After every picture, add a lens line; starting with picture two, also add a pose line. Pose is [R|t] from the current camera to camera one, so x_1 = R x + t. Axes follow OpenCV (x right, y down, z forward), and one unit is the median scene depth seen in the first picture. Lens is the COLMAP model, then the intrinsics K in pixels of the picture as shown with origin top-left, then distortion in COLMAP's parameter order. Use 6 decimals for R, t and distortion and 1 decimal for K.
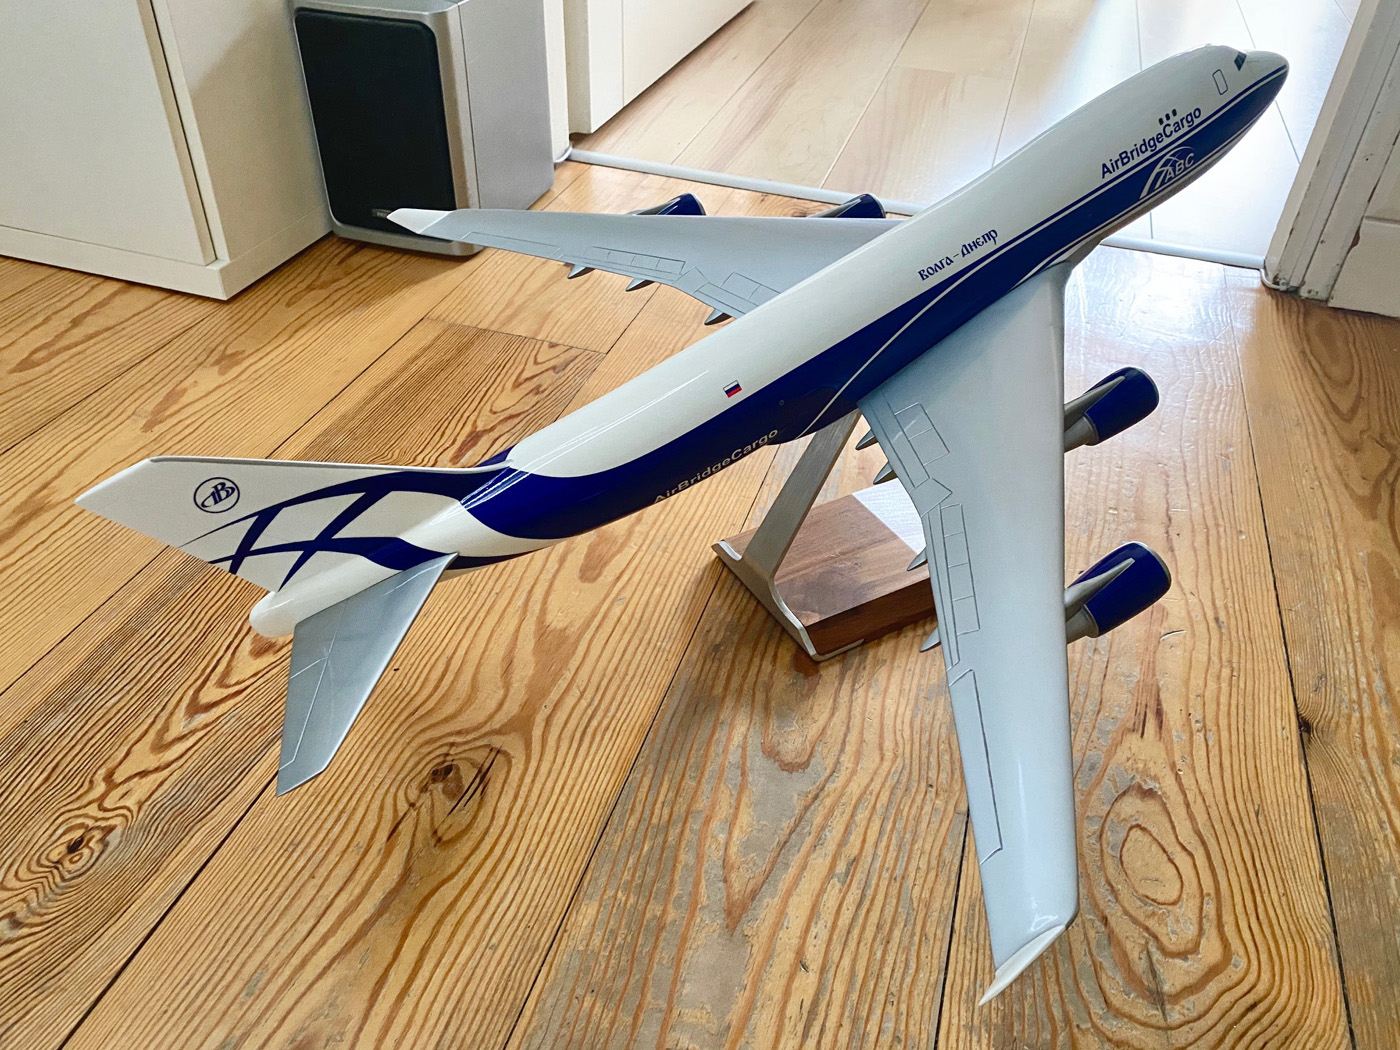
lens RADIAL K [[1060.7, 0, 700.0], [0, 1060.7, 525.0], [0, 0, 1]] dist [0.006413, -0.000805]
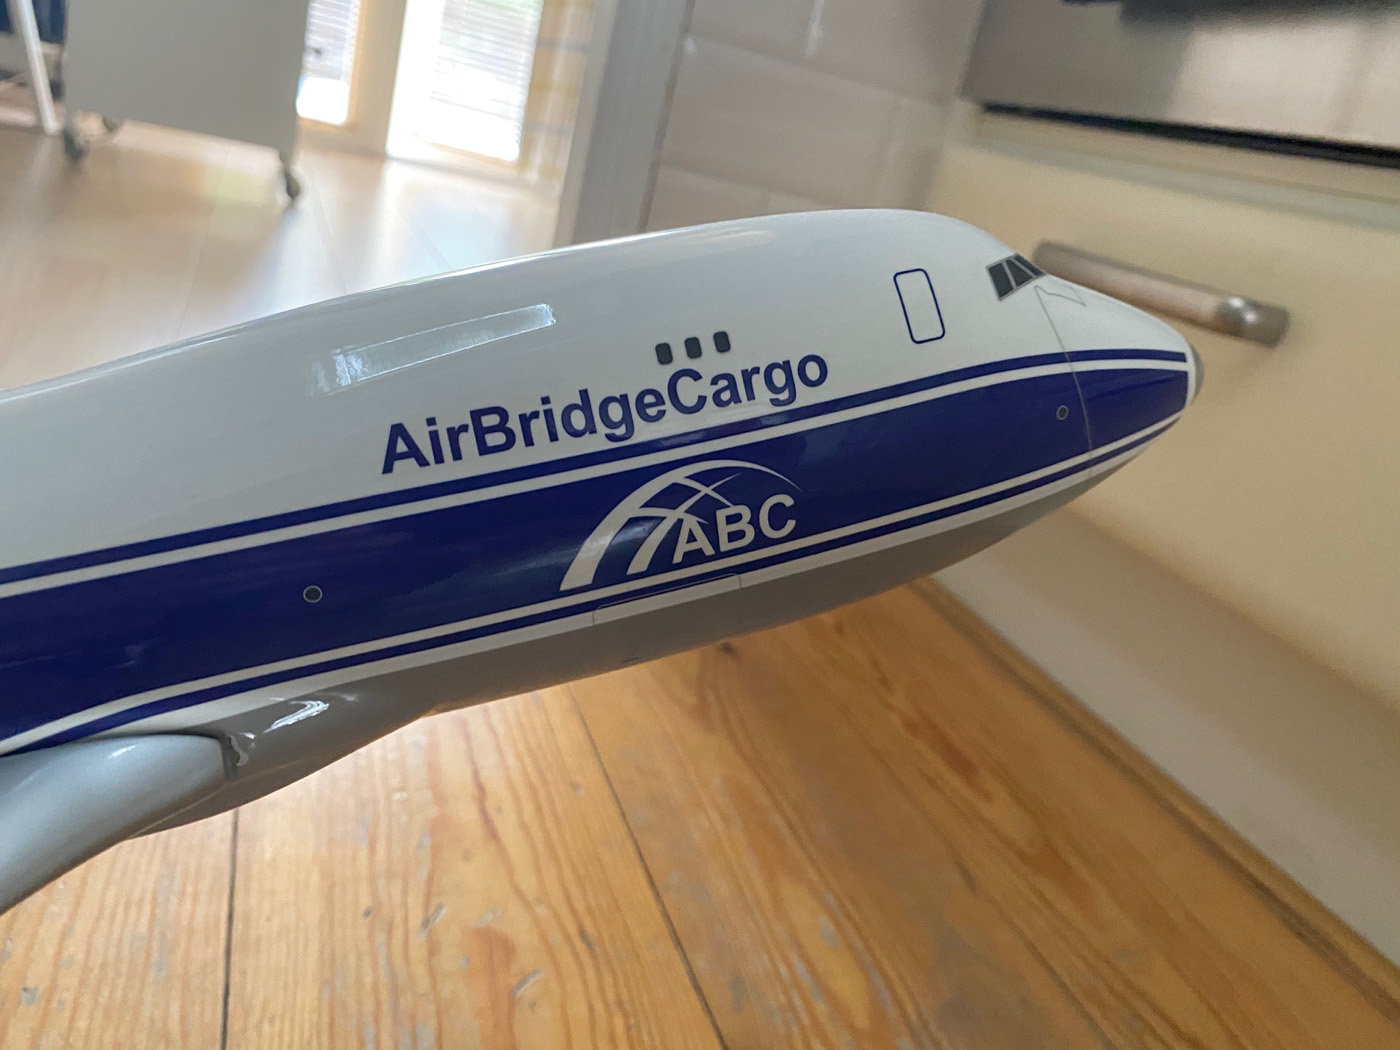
lens RADIAL K [[1060.7, 0, 700.0], [0, 1060.7, 525.0], [0, 0, 1]] dist [0.006413, -0.000805]
pose [[0.958491, 0.259360, -0.118439, 0.487153], [-0.283775, 0.908111, -0.307905, -0.249842], [0.027698, 0.328734, 0.944016, 0.738962]]
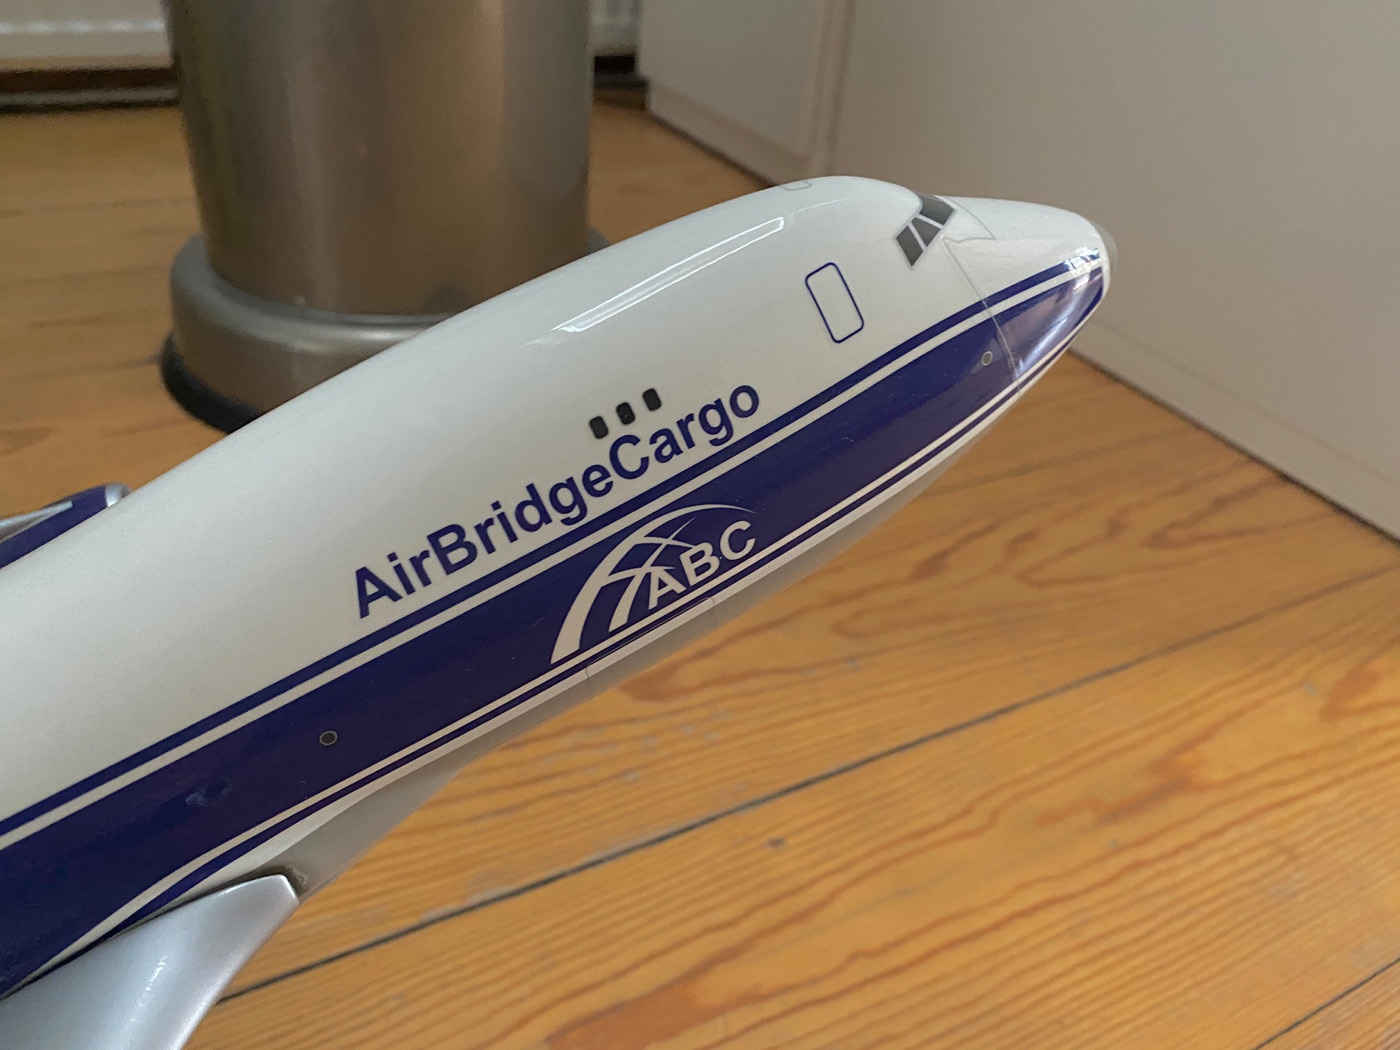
lens RADIAL K [[1060.7, 0, 700.0], [0, 1060.7, 525.0], [0, 0, 1]] dist [0.006413, -0.000805]
pose [[0.997333, 0.070351, -0.019449, 0.466646], [-0.071610, 0.994673, -0.074151, -0.332084], [0.014129, 0.075346, 0.997057, 0.709761]]
